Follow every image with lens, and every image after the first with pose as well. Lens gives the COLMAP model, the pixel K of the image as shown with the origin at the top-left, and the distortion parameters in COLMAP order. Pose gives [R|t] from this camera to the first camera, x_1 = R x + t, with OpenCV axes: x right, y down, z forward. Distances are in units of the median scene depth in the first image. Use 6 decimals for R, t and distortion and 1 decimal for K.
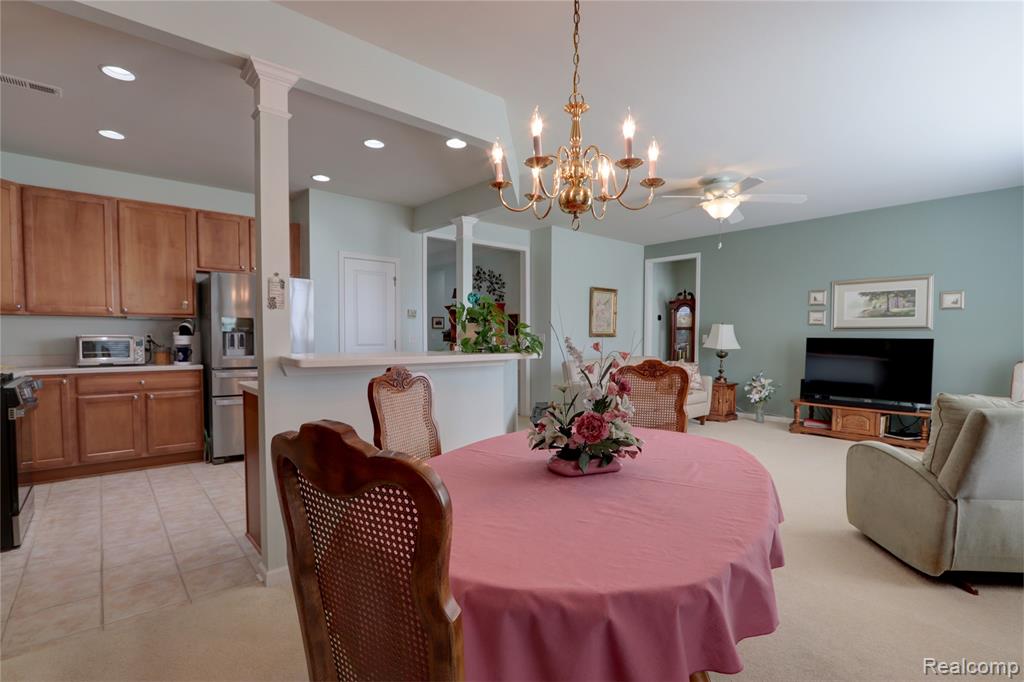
lens RADIAL K [[480.9, 0, 515.5], [0, 480.9, 356.4], [0, 0, 1]] dist [-0.018010, 0.003520]
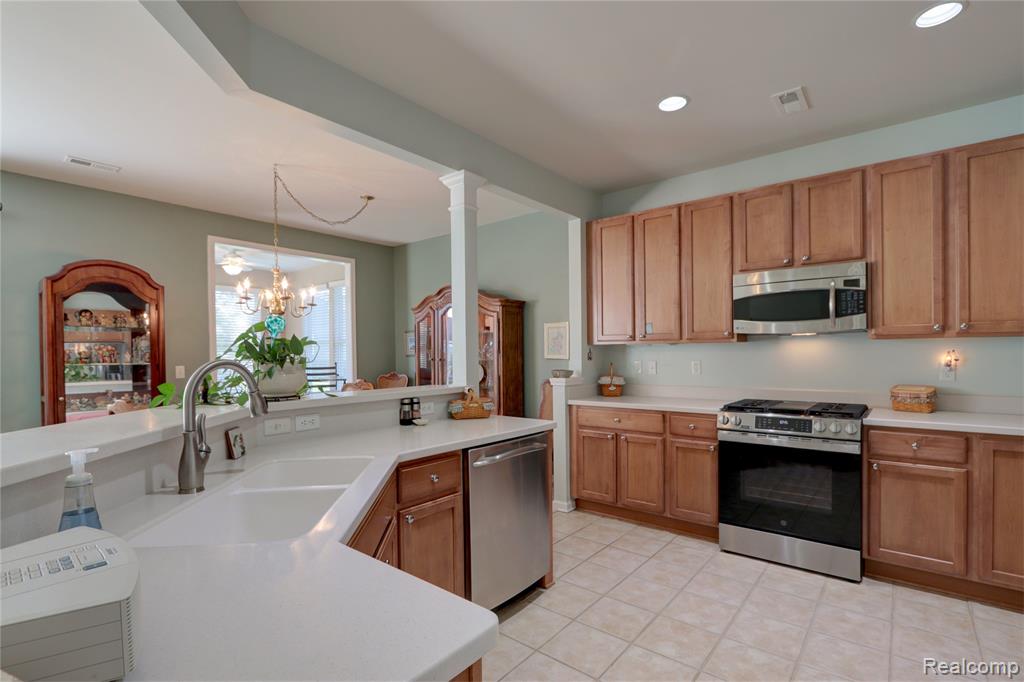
lens RADIAL K [[480.9, 0, 515.5], [0, 480.9, 356.4], [0, 0, 1]] dist [-0.018010, 0.003520]
pose [[-0.985698, 0.008794, -0.168292, -0.217443], [0.000799, 0.998870, 0.047512, -0.076896], [0.168520, 0.046698, -0.984592, 1.228522]]
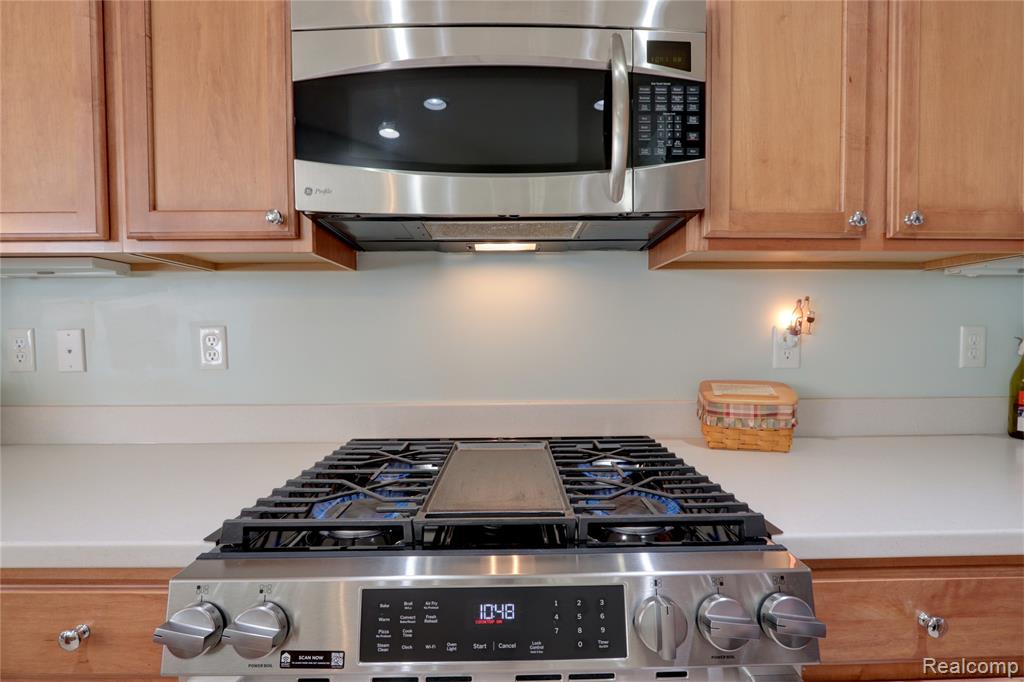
lens RADIAL K [[480.9, 0, 515.5], [0, 480.9, 356.4], [0, 0, 1]] dist [-0.018010, 0.003520]
pose [[-0.639862, 0.032091, -0.767820, -0.590844], [-0.028067, 0.997485, 0.065079, -0.032462], [0.767977, 0.063192, -0.637352, 0.737961]]
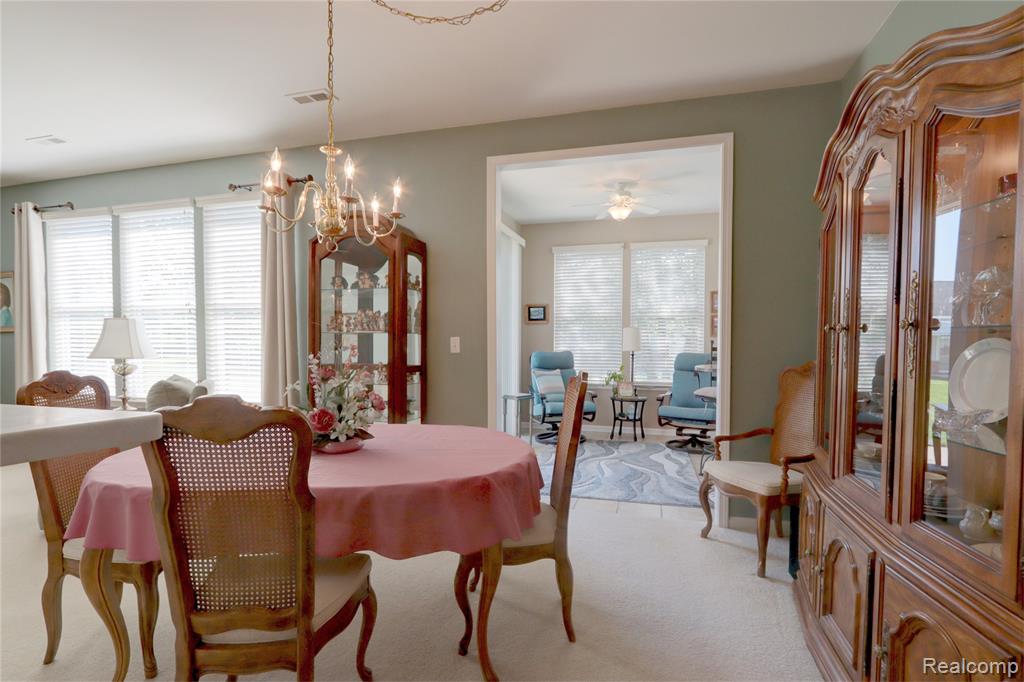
lens RADIAL K [[480.9, 0, 515.5], [0, 480.9, 356.4], [0, 0, 1]] dist [-0.018010, 0.003520]
pose [[-0.552035, -0.033080, 0.833165, -0.405714], [0.031391, 0.997680, 0.060411, -0.020629], [-0.833230, 0.059503, -0.549715, 0.457228]]
